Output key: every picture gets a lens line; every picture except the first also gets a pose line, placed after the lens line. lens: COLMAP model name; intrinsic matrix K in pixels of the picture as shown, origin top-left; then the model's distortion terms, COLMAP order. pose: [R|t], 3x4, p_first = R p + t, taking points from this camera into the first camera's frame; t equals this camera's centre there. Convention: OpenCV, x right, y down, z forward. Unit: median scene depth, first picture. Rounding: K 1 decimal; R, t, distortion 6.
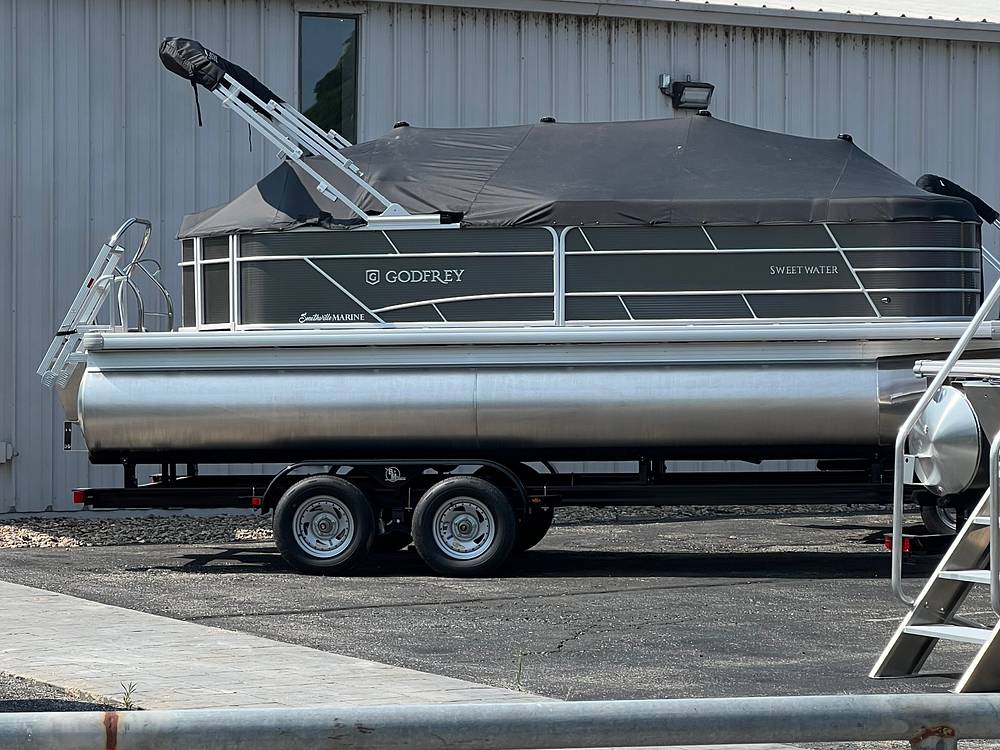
lens RADIAL K [[2432.4, 0, 500.9], [0, 2432.4, 376.5], [0, 0, 1]] dist [-0.287827, 0.000000]
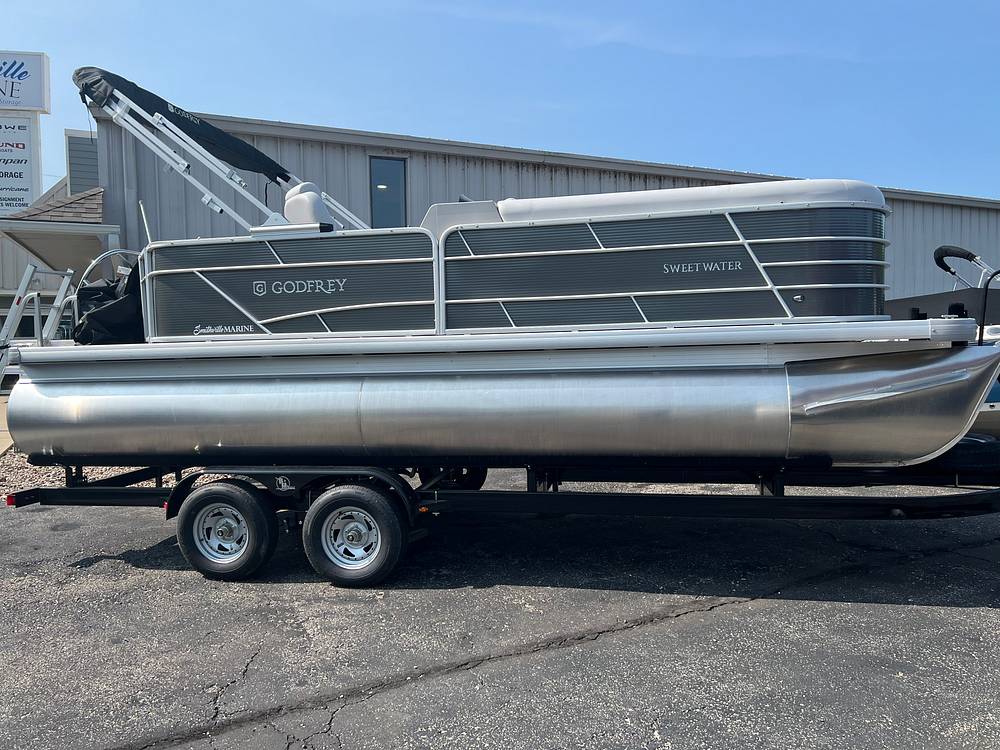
lens RADIAL K [[769.0, 0, 491.7], [0, 769.0, 377.9], [0, 0, 1]] dist [0.014667, -0.024021]
pose [[0.997573, -0.012067, -0.068579, 0.064754], [0.014635, 0.999206, 0.037067, -0.014319], [0.068077, -0.037981, 0.996957, 0.687671]]
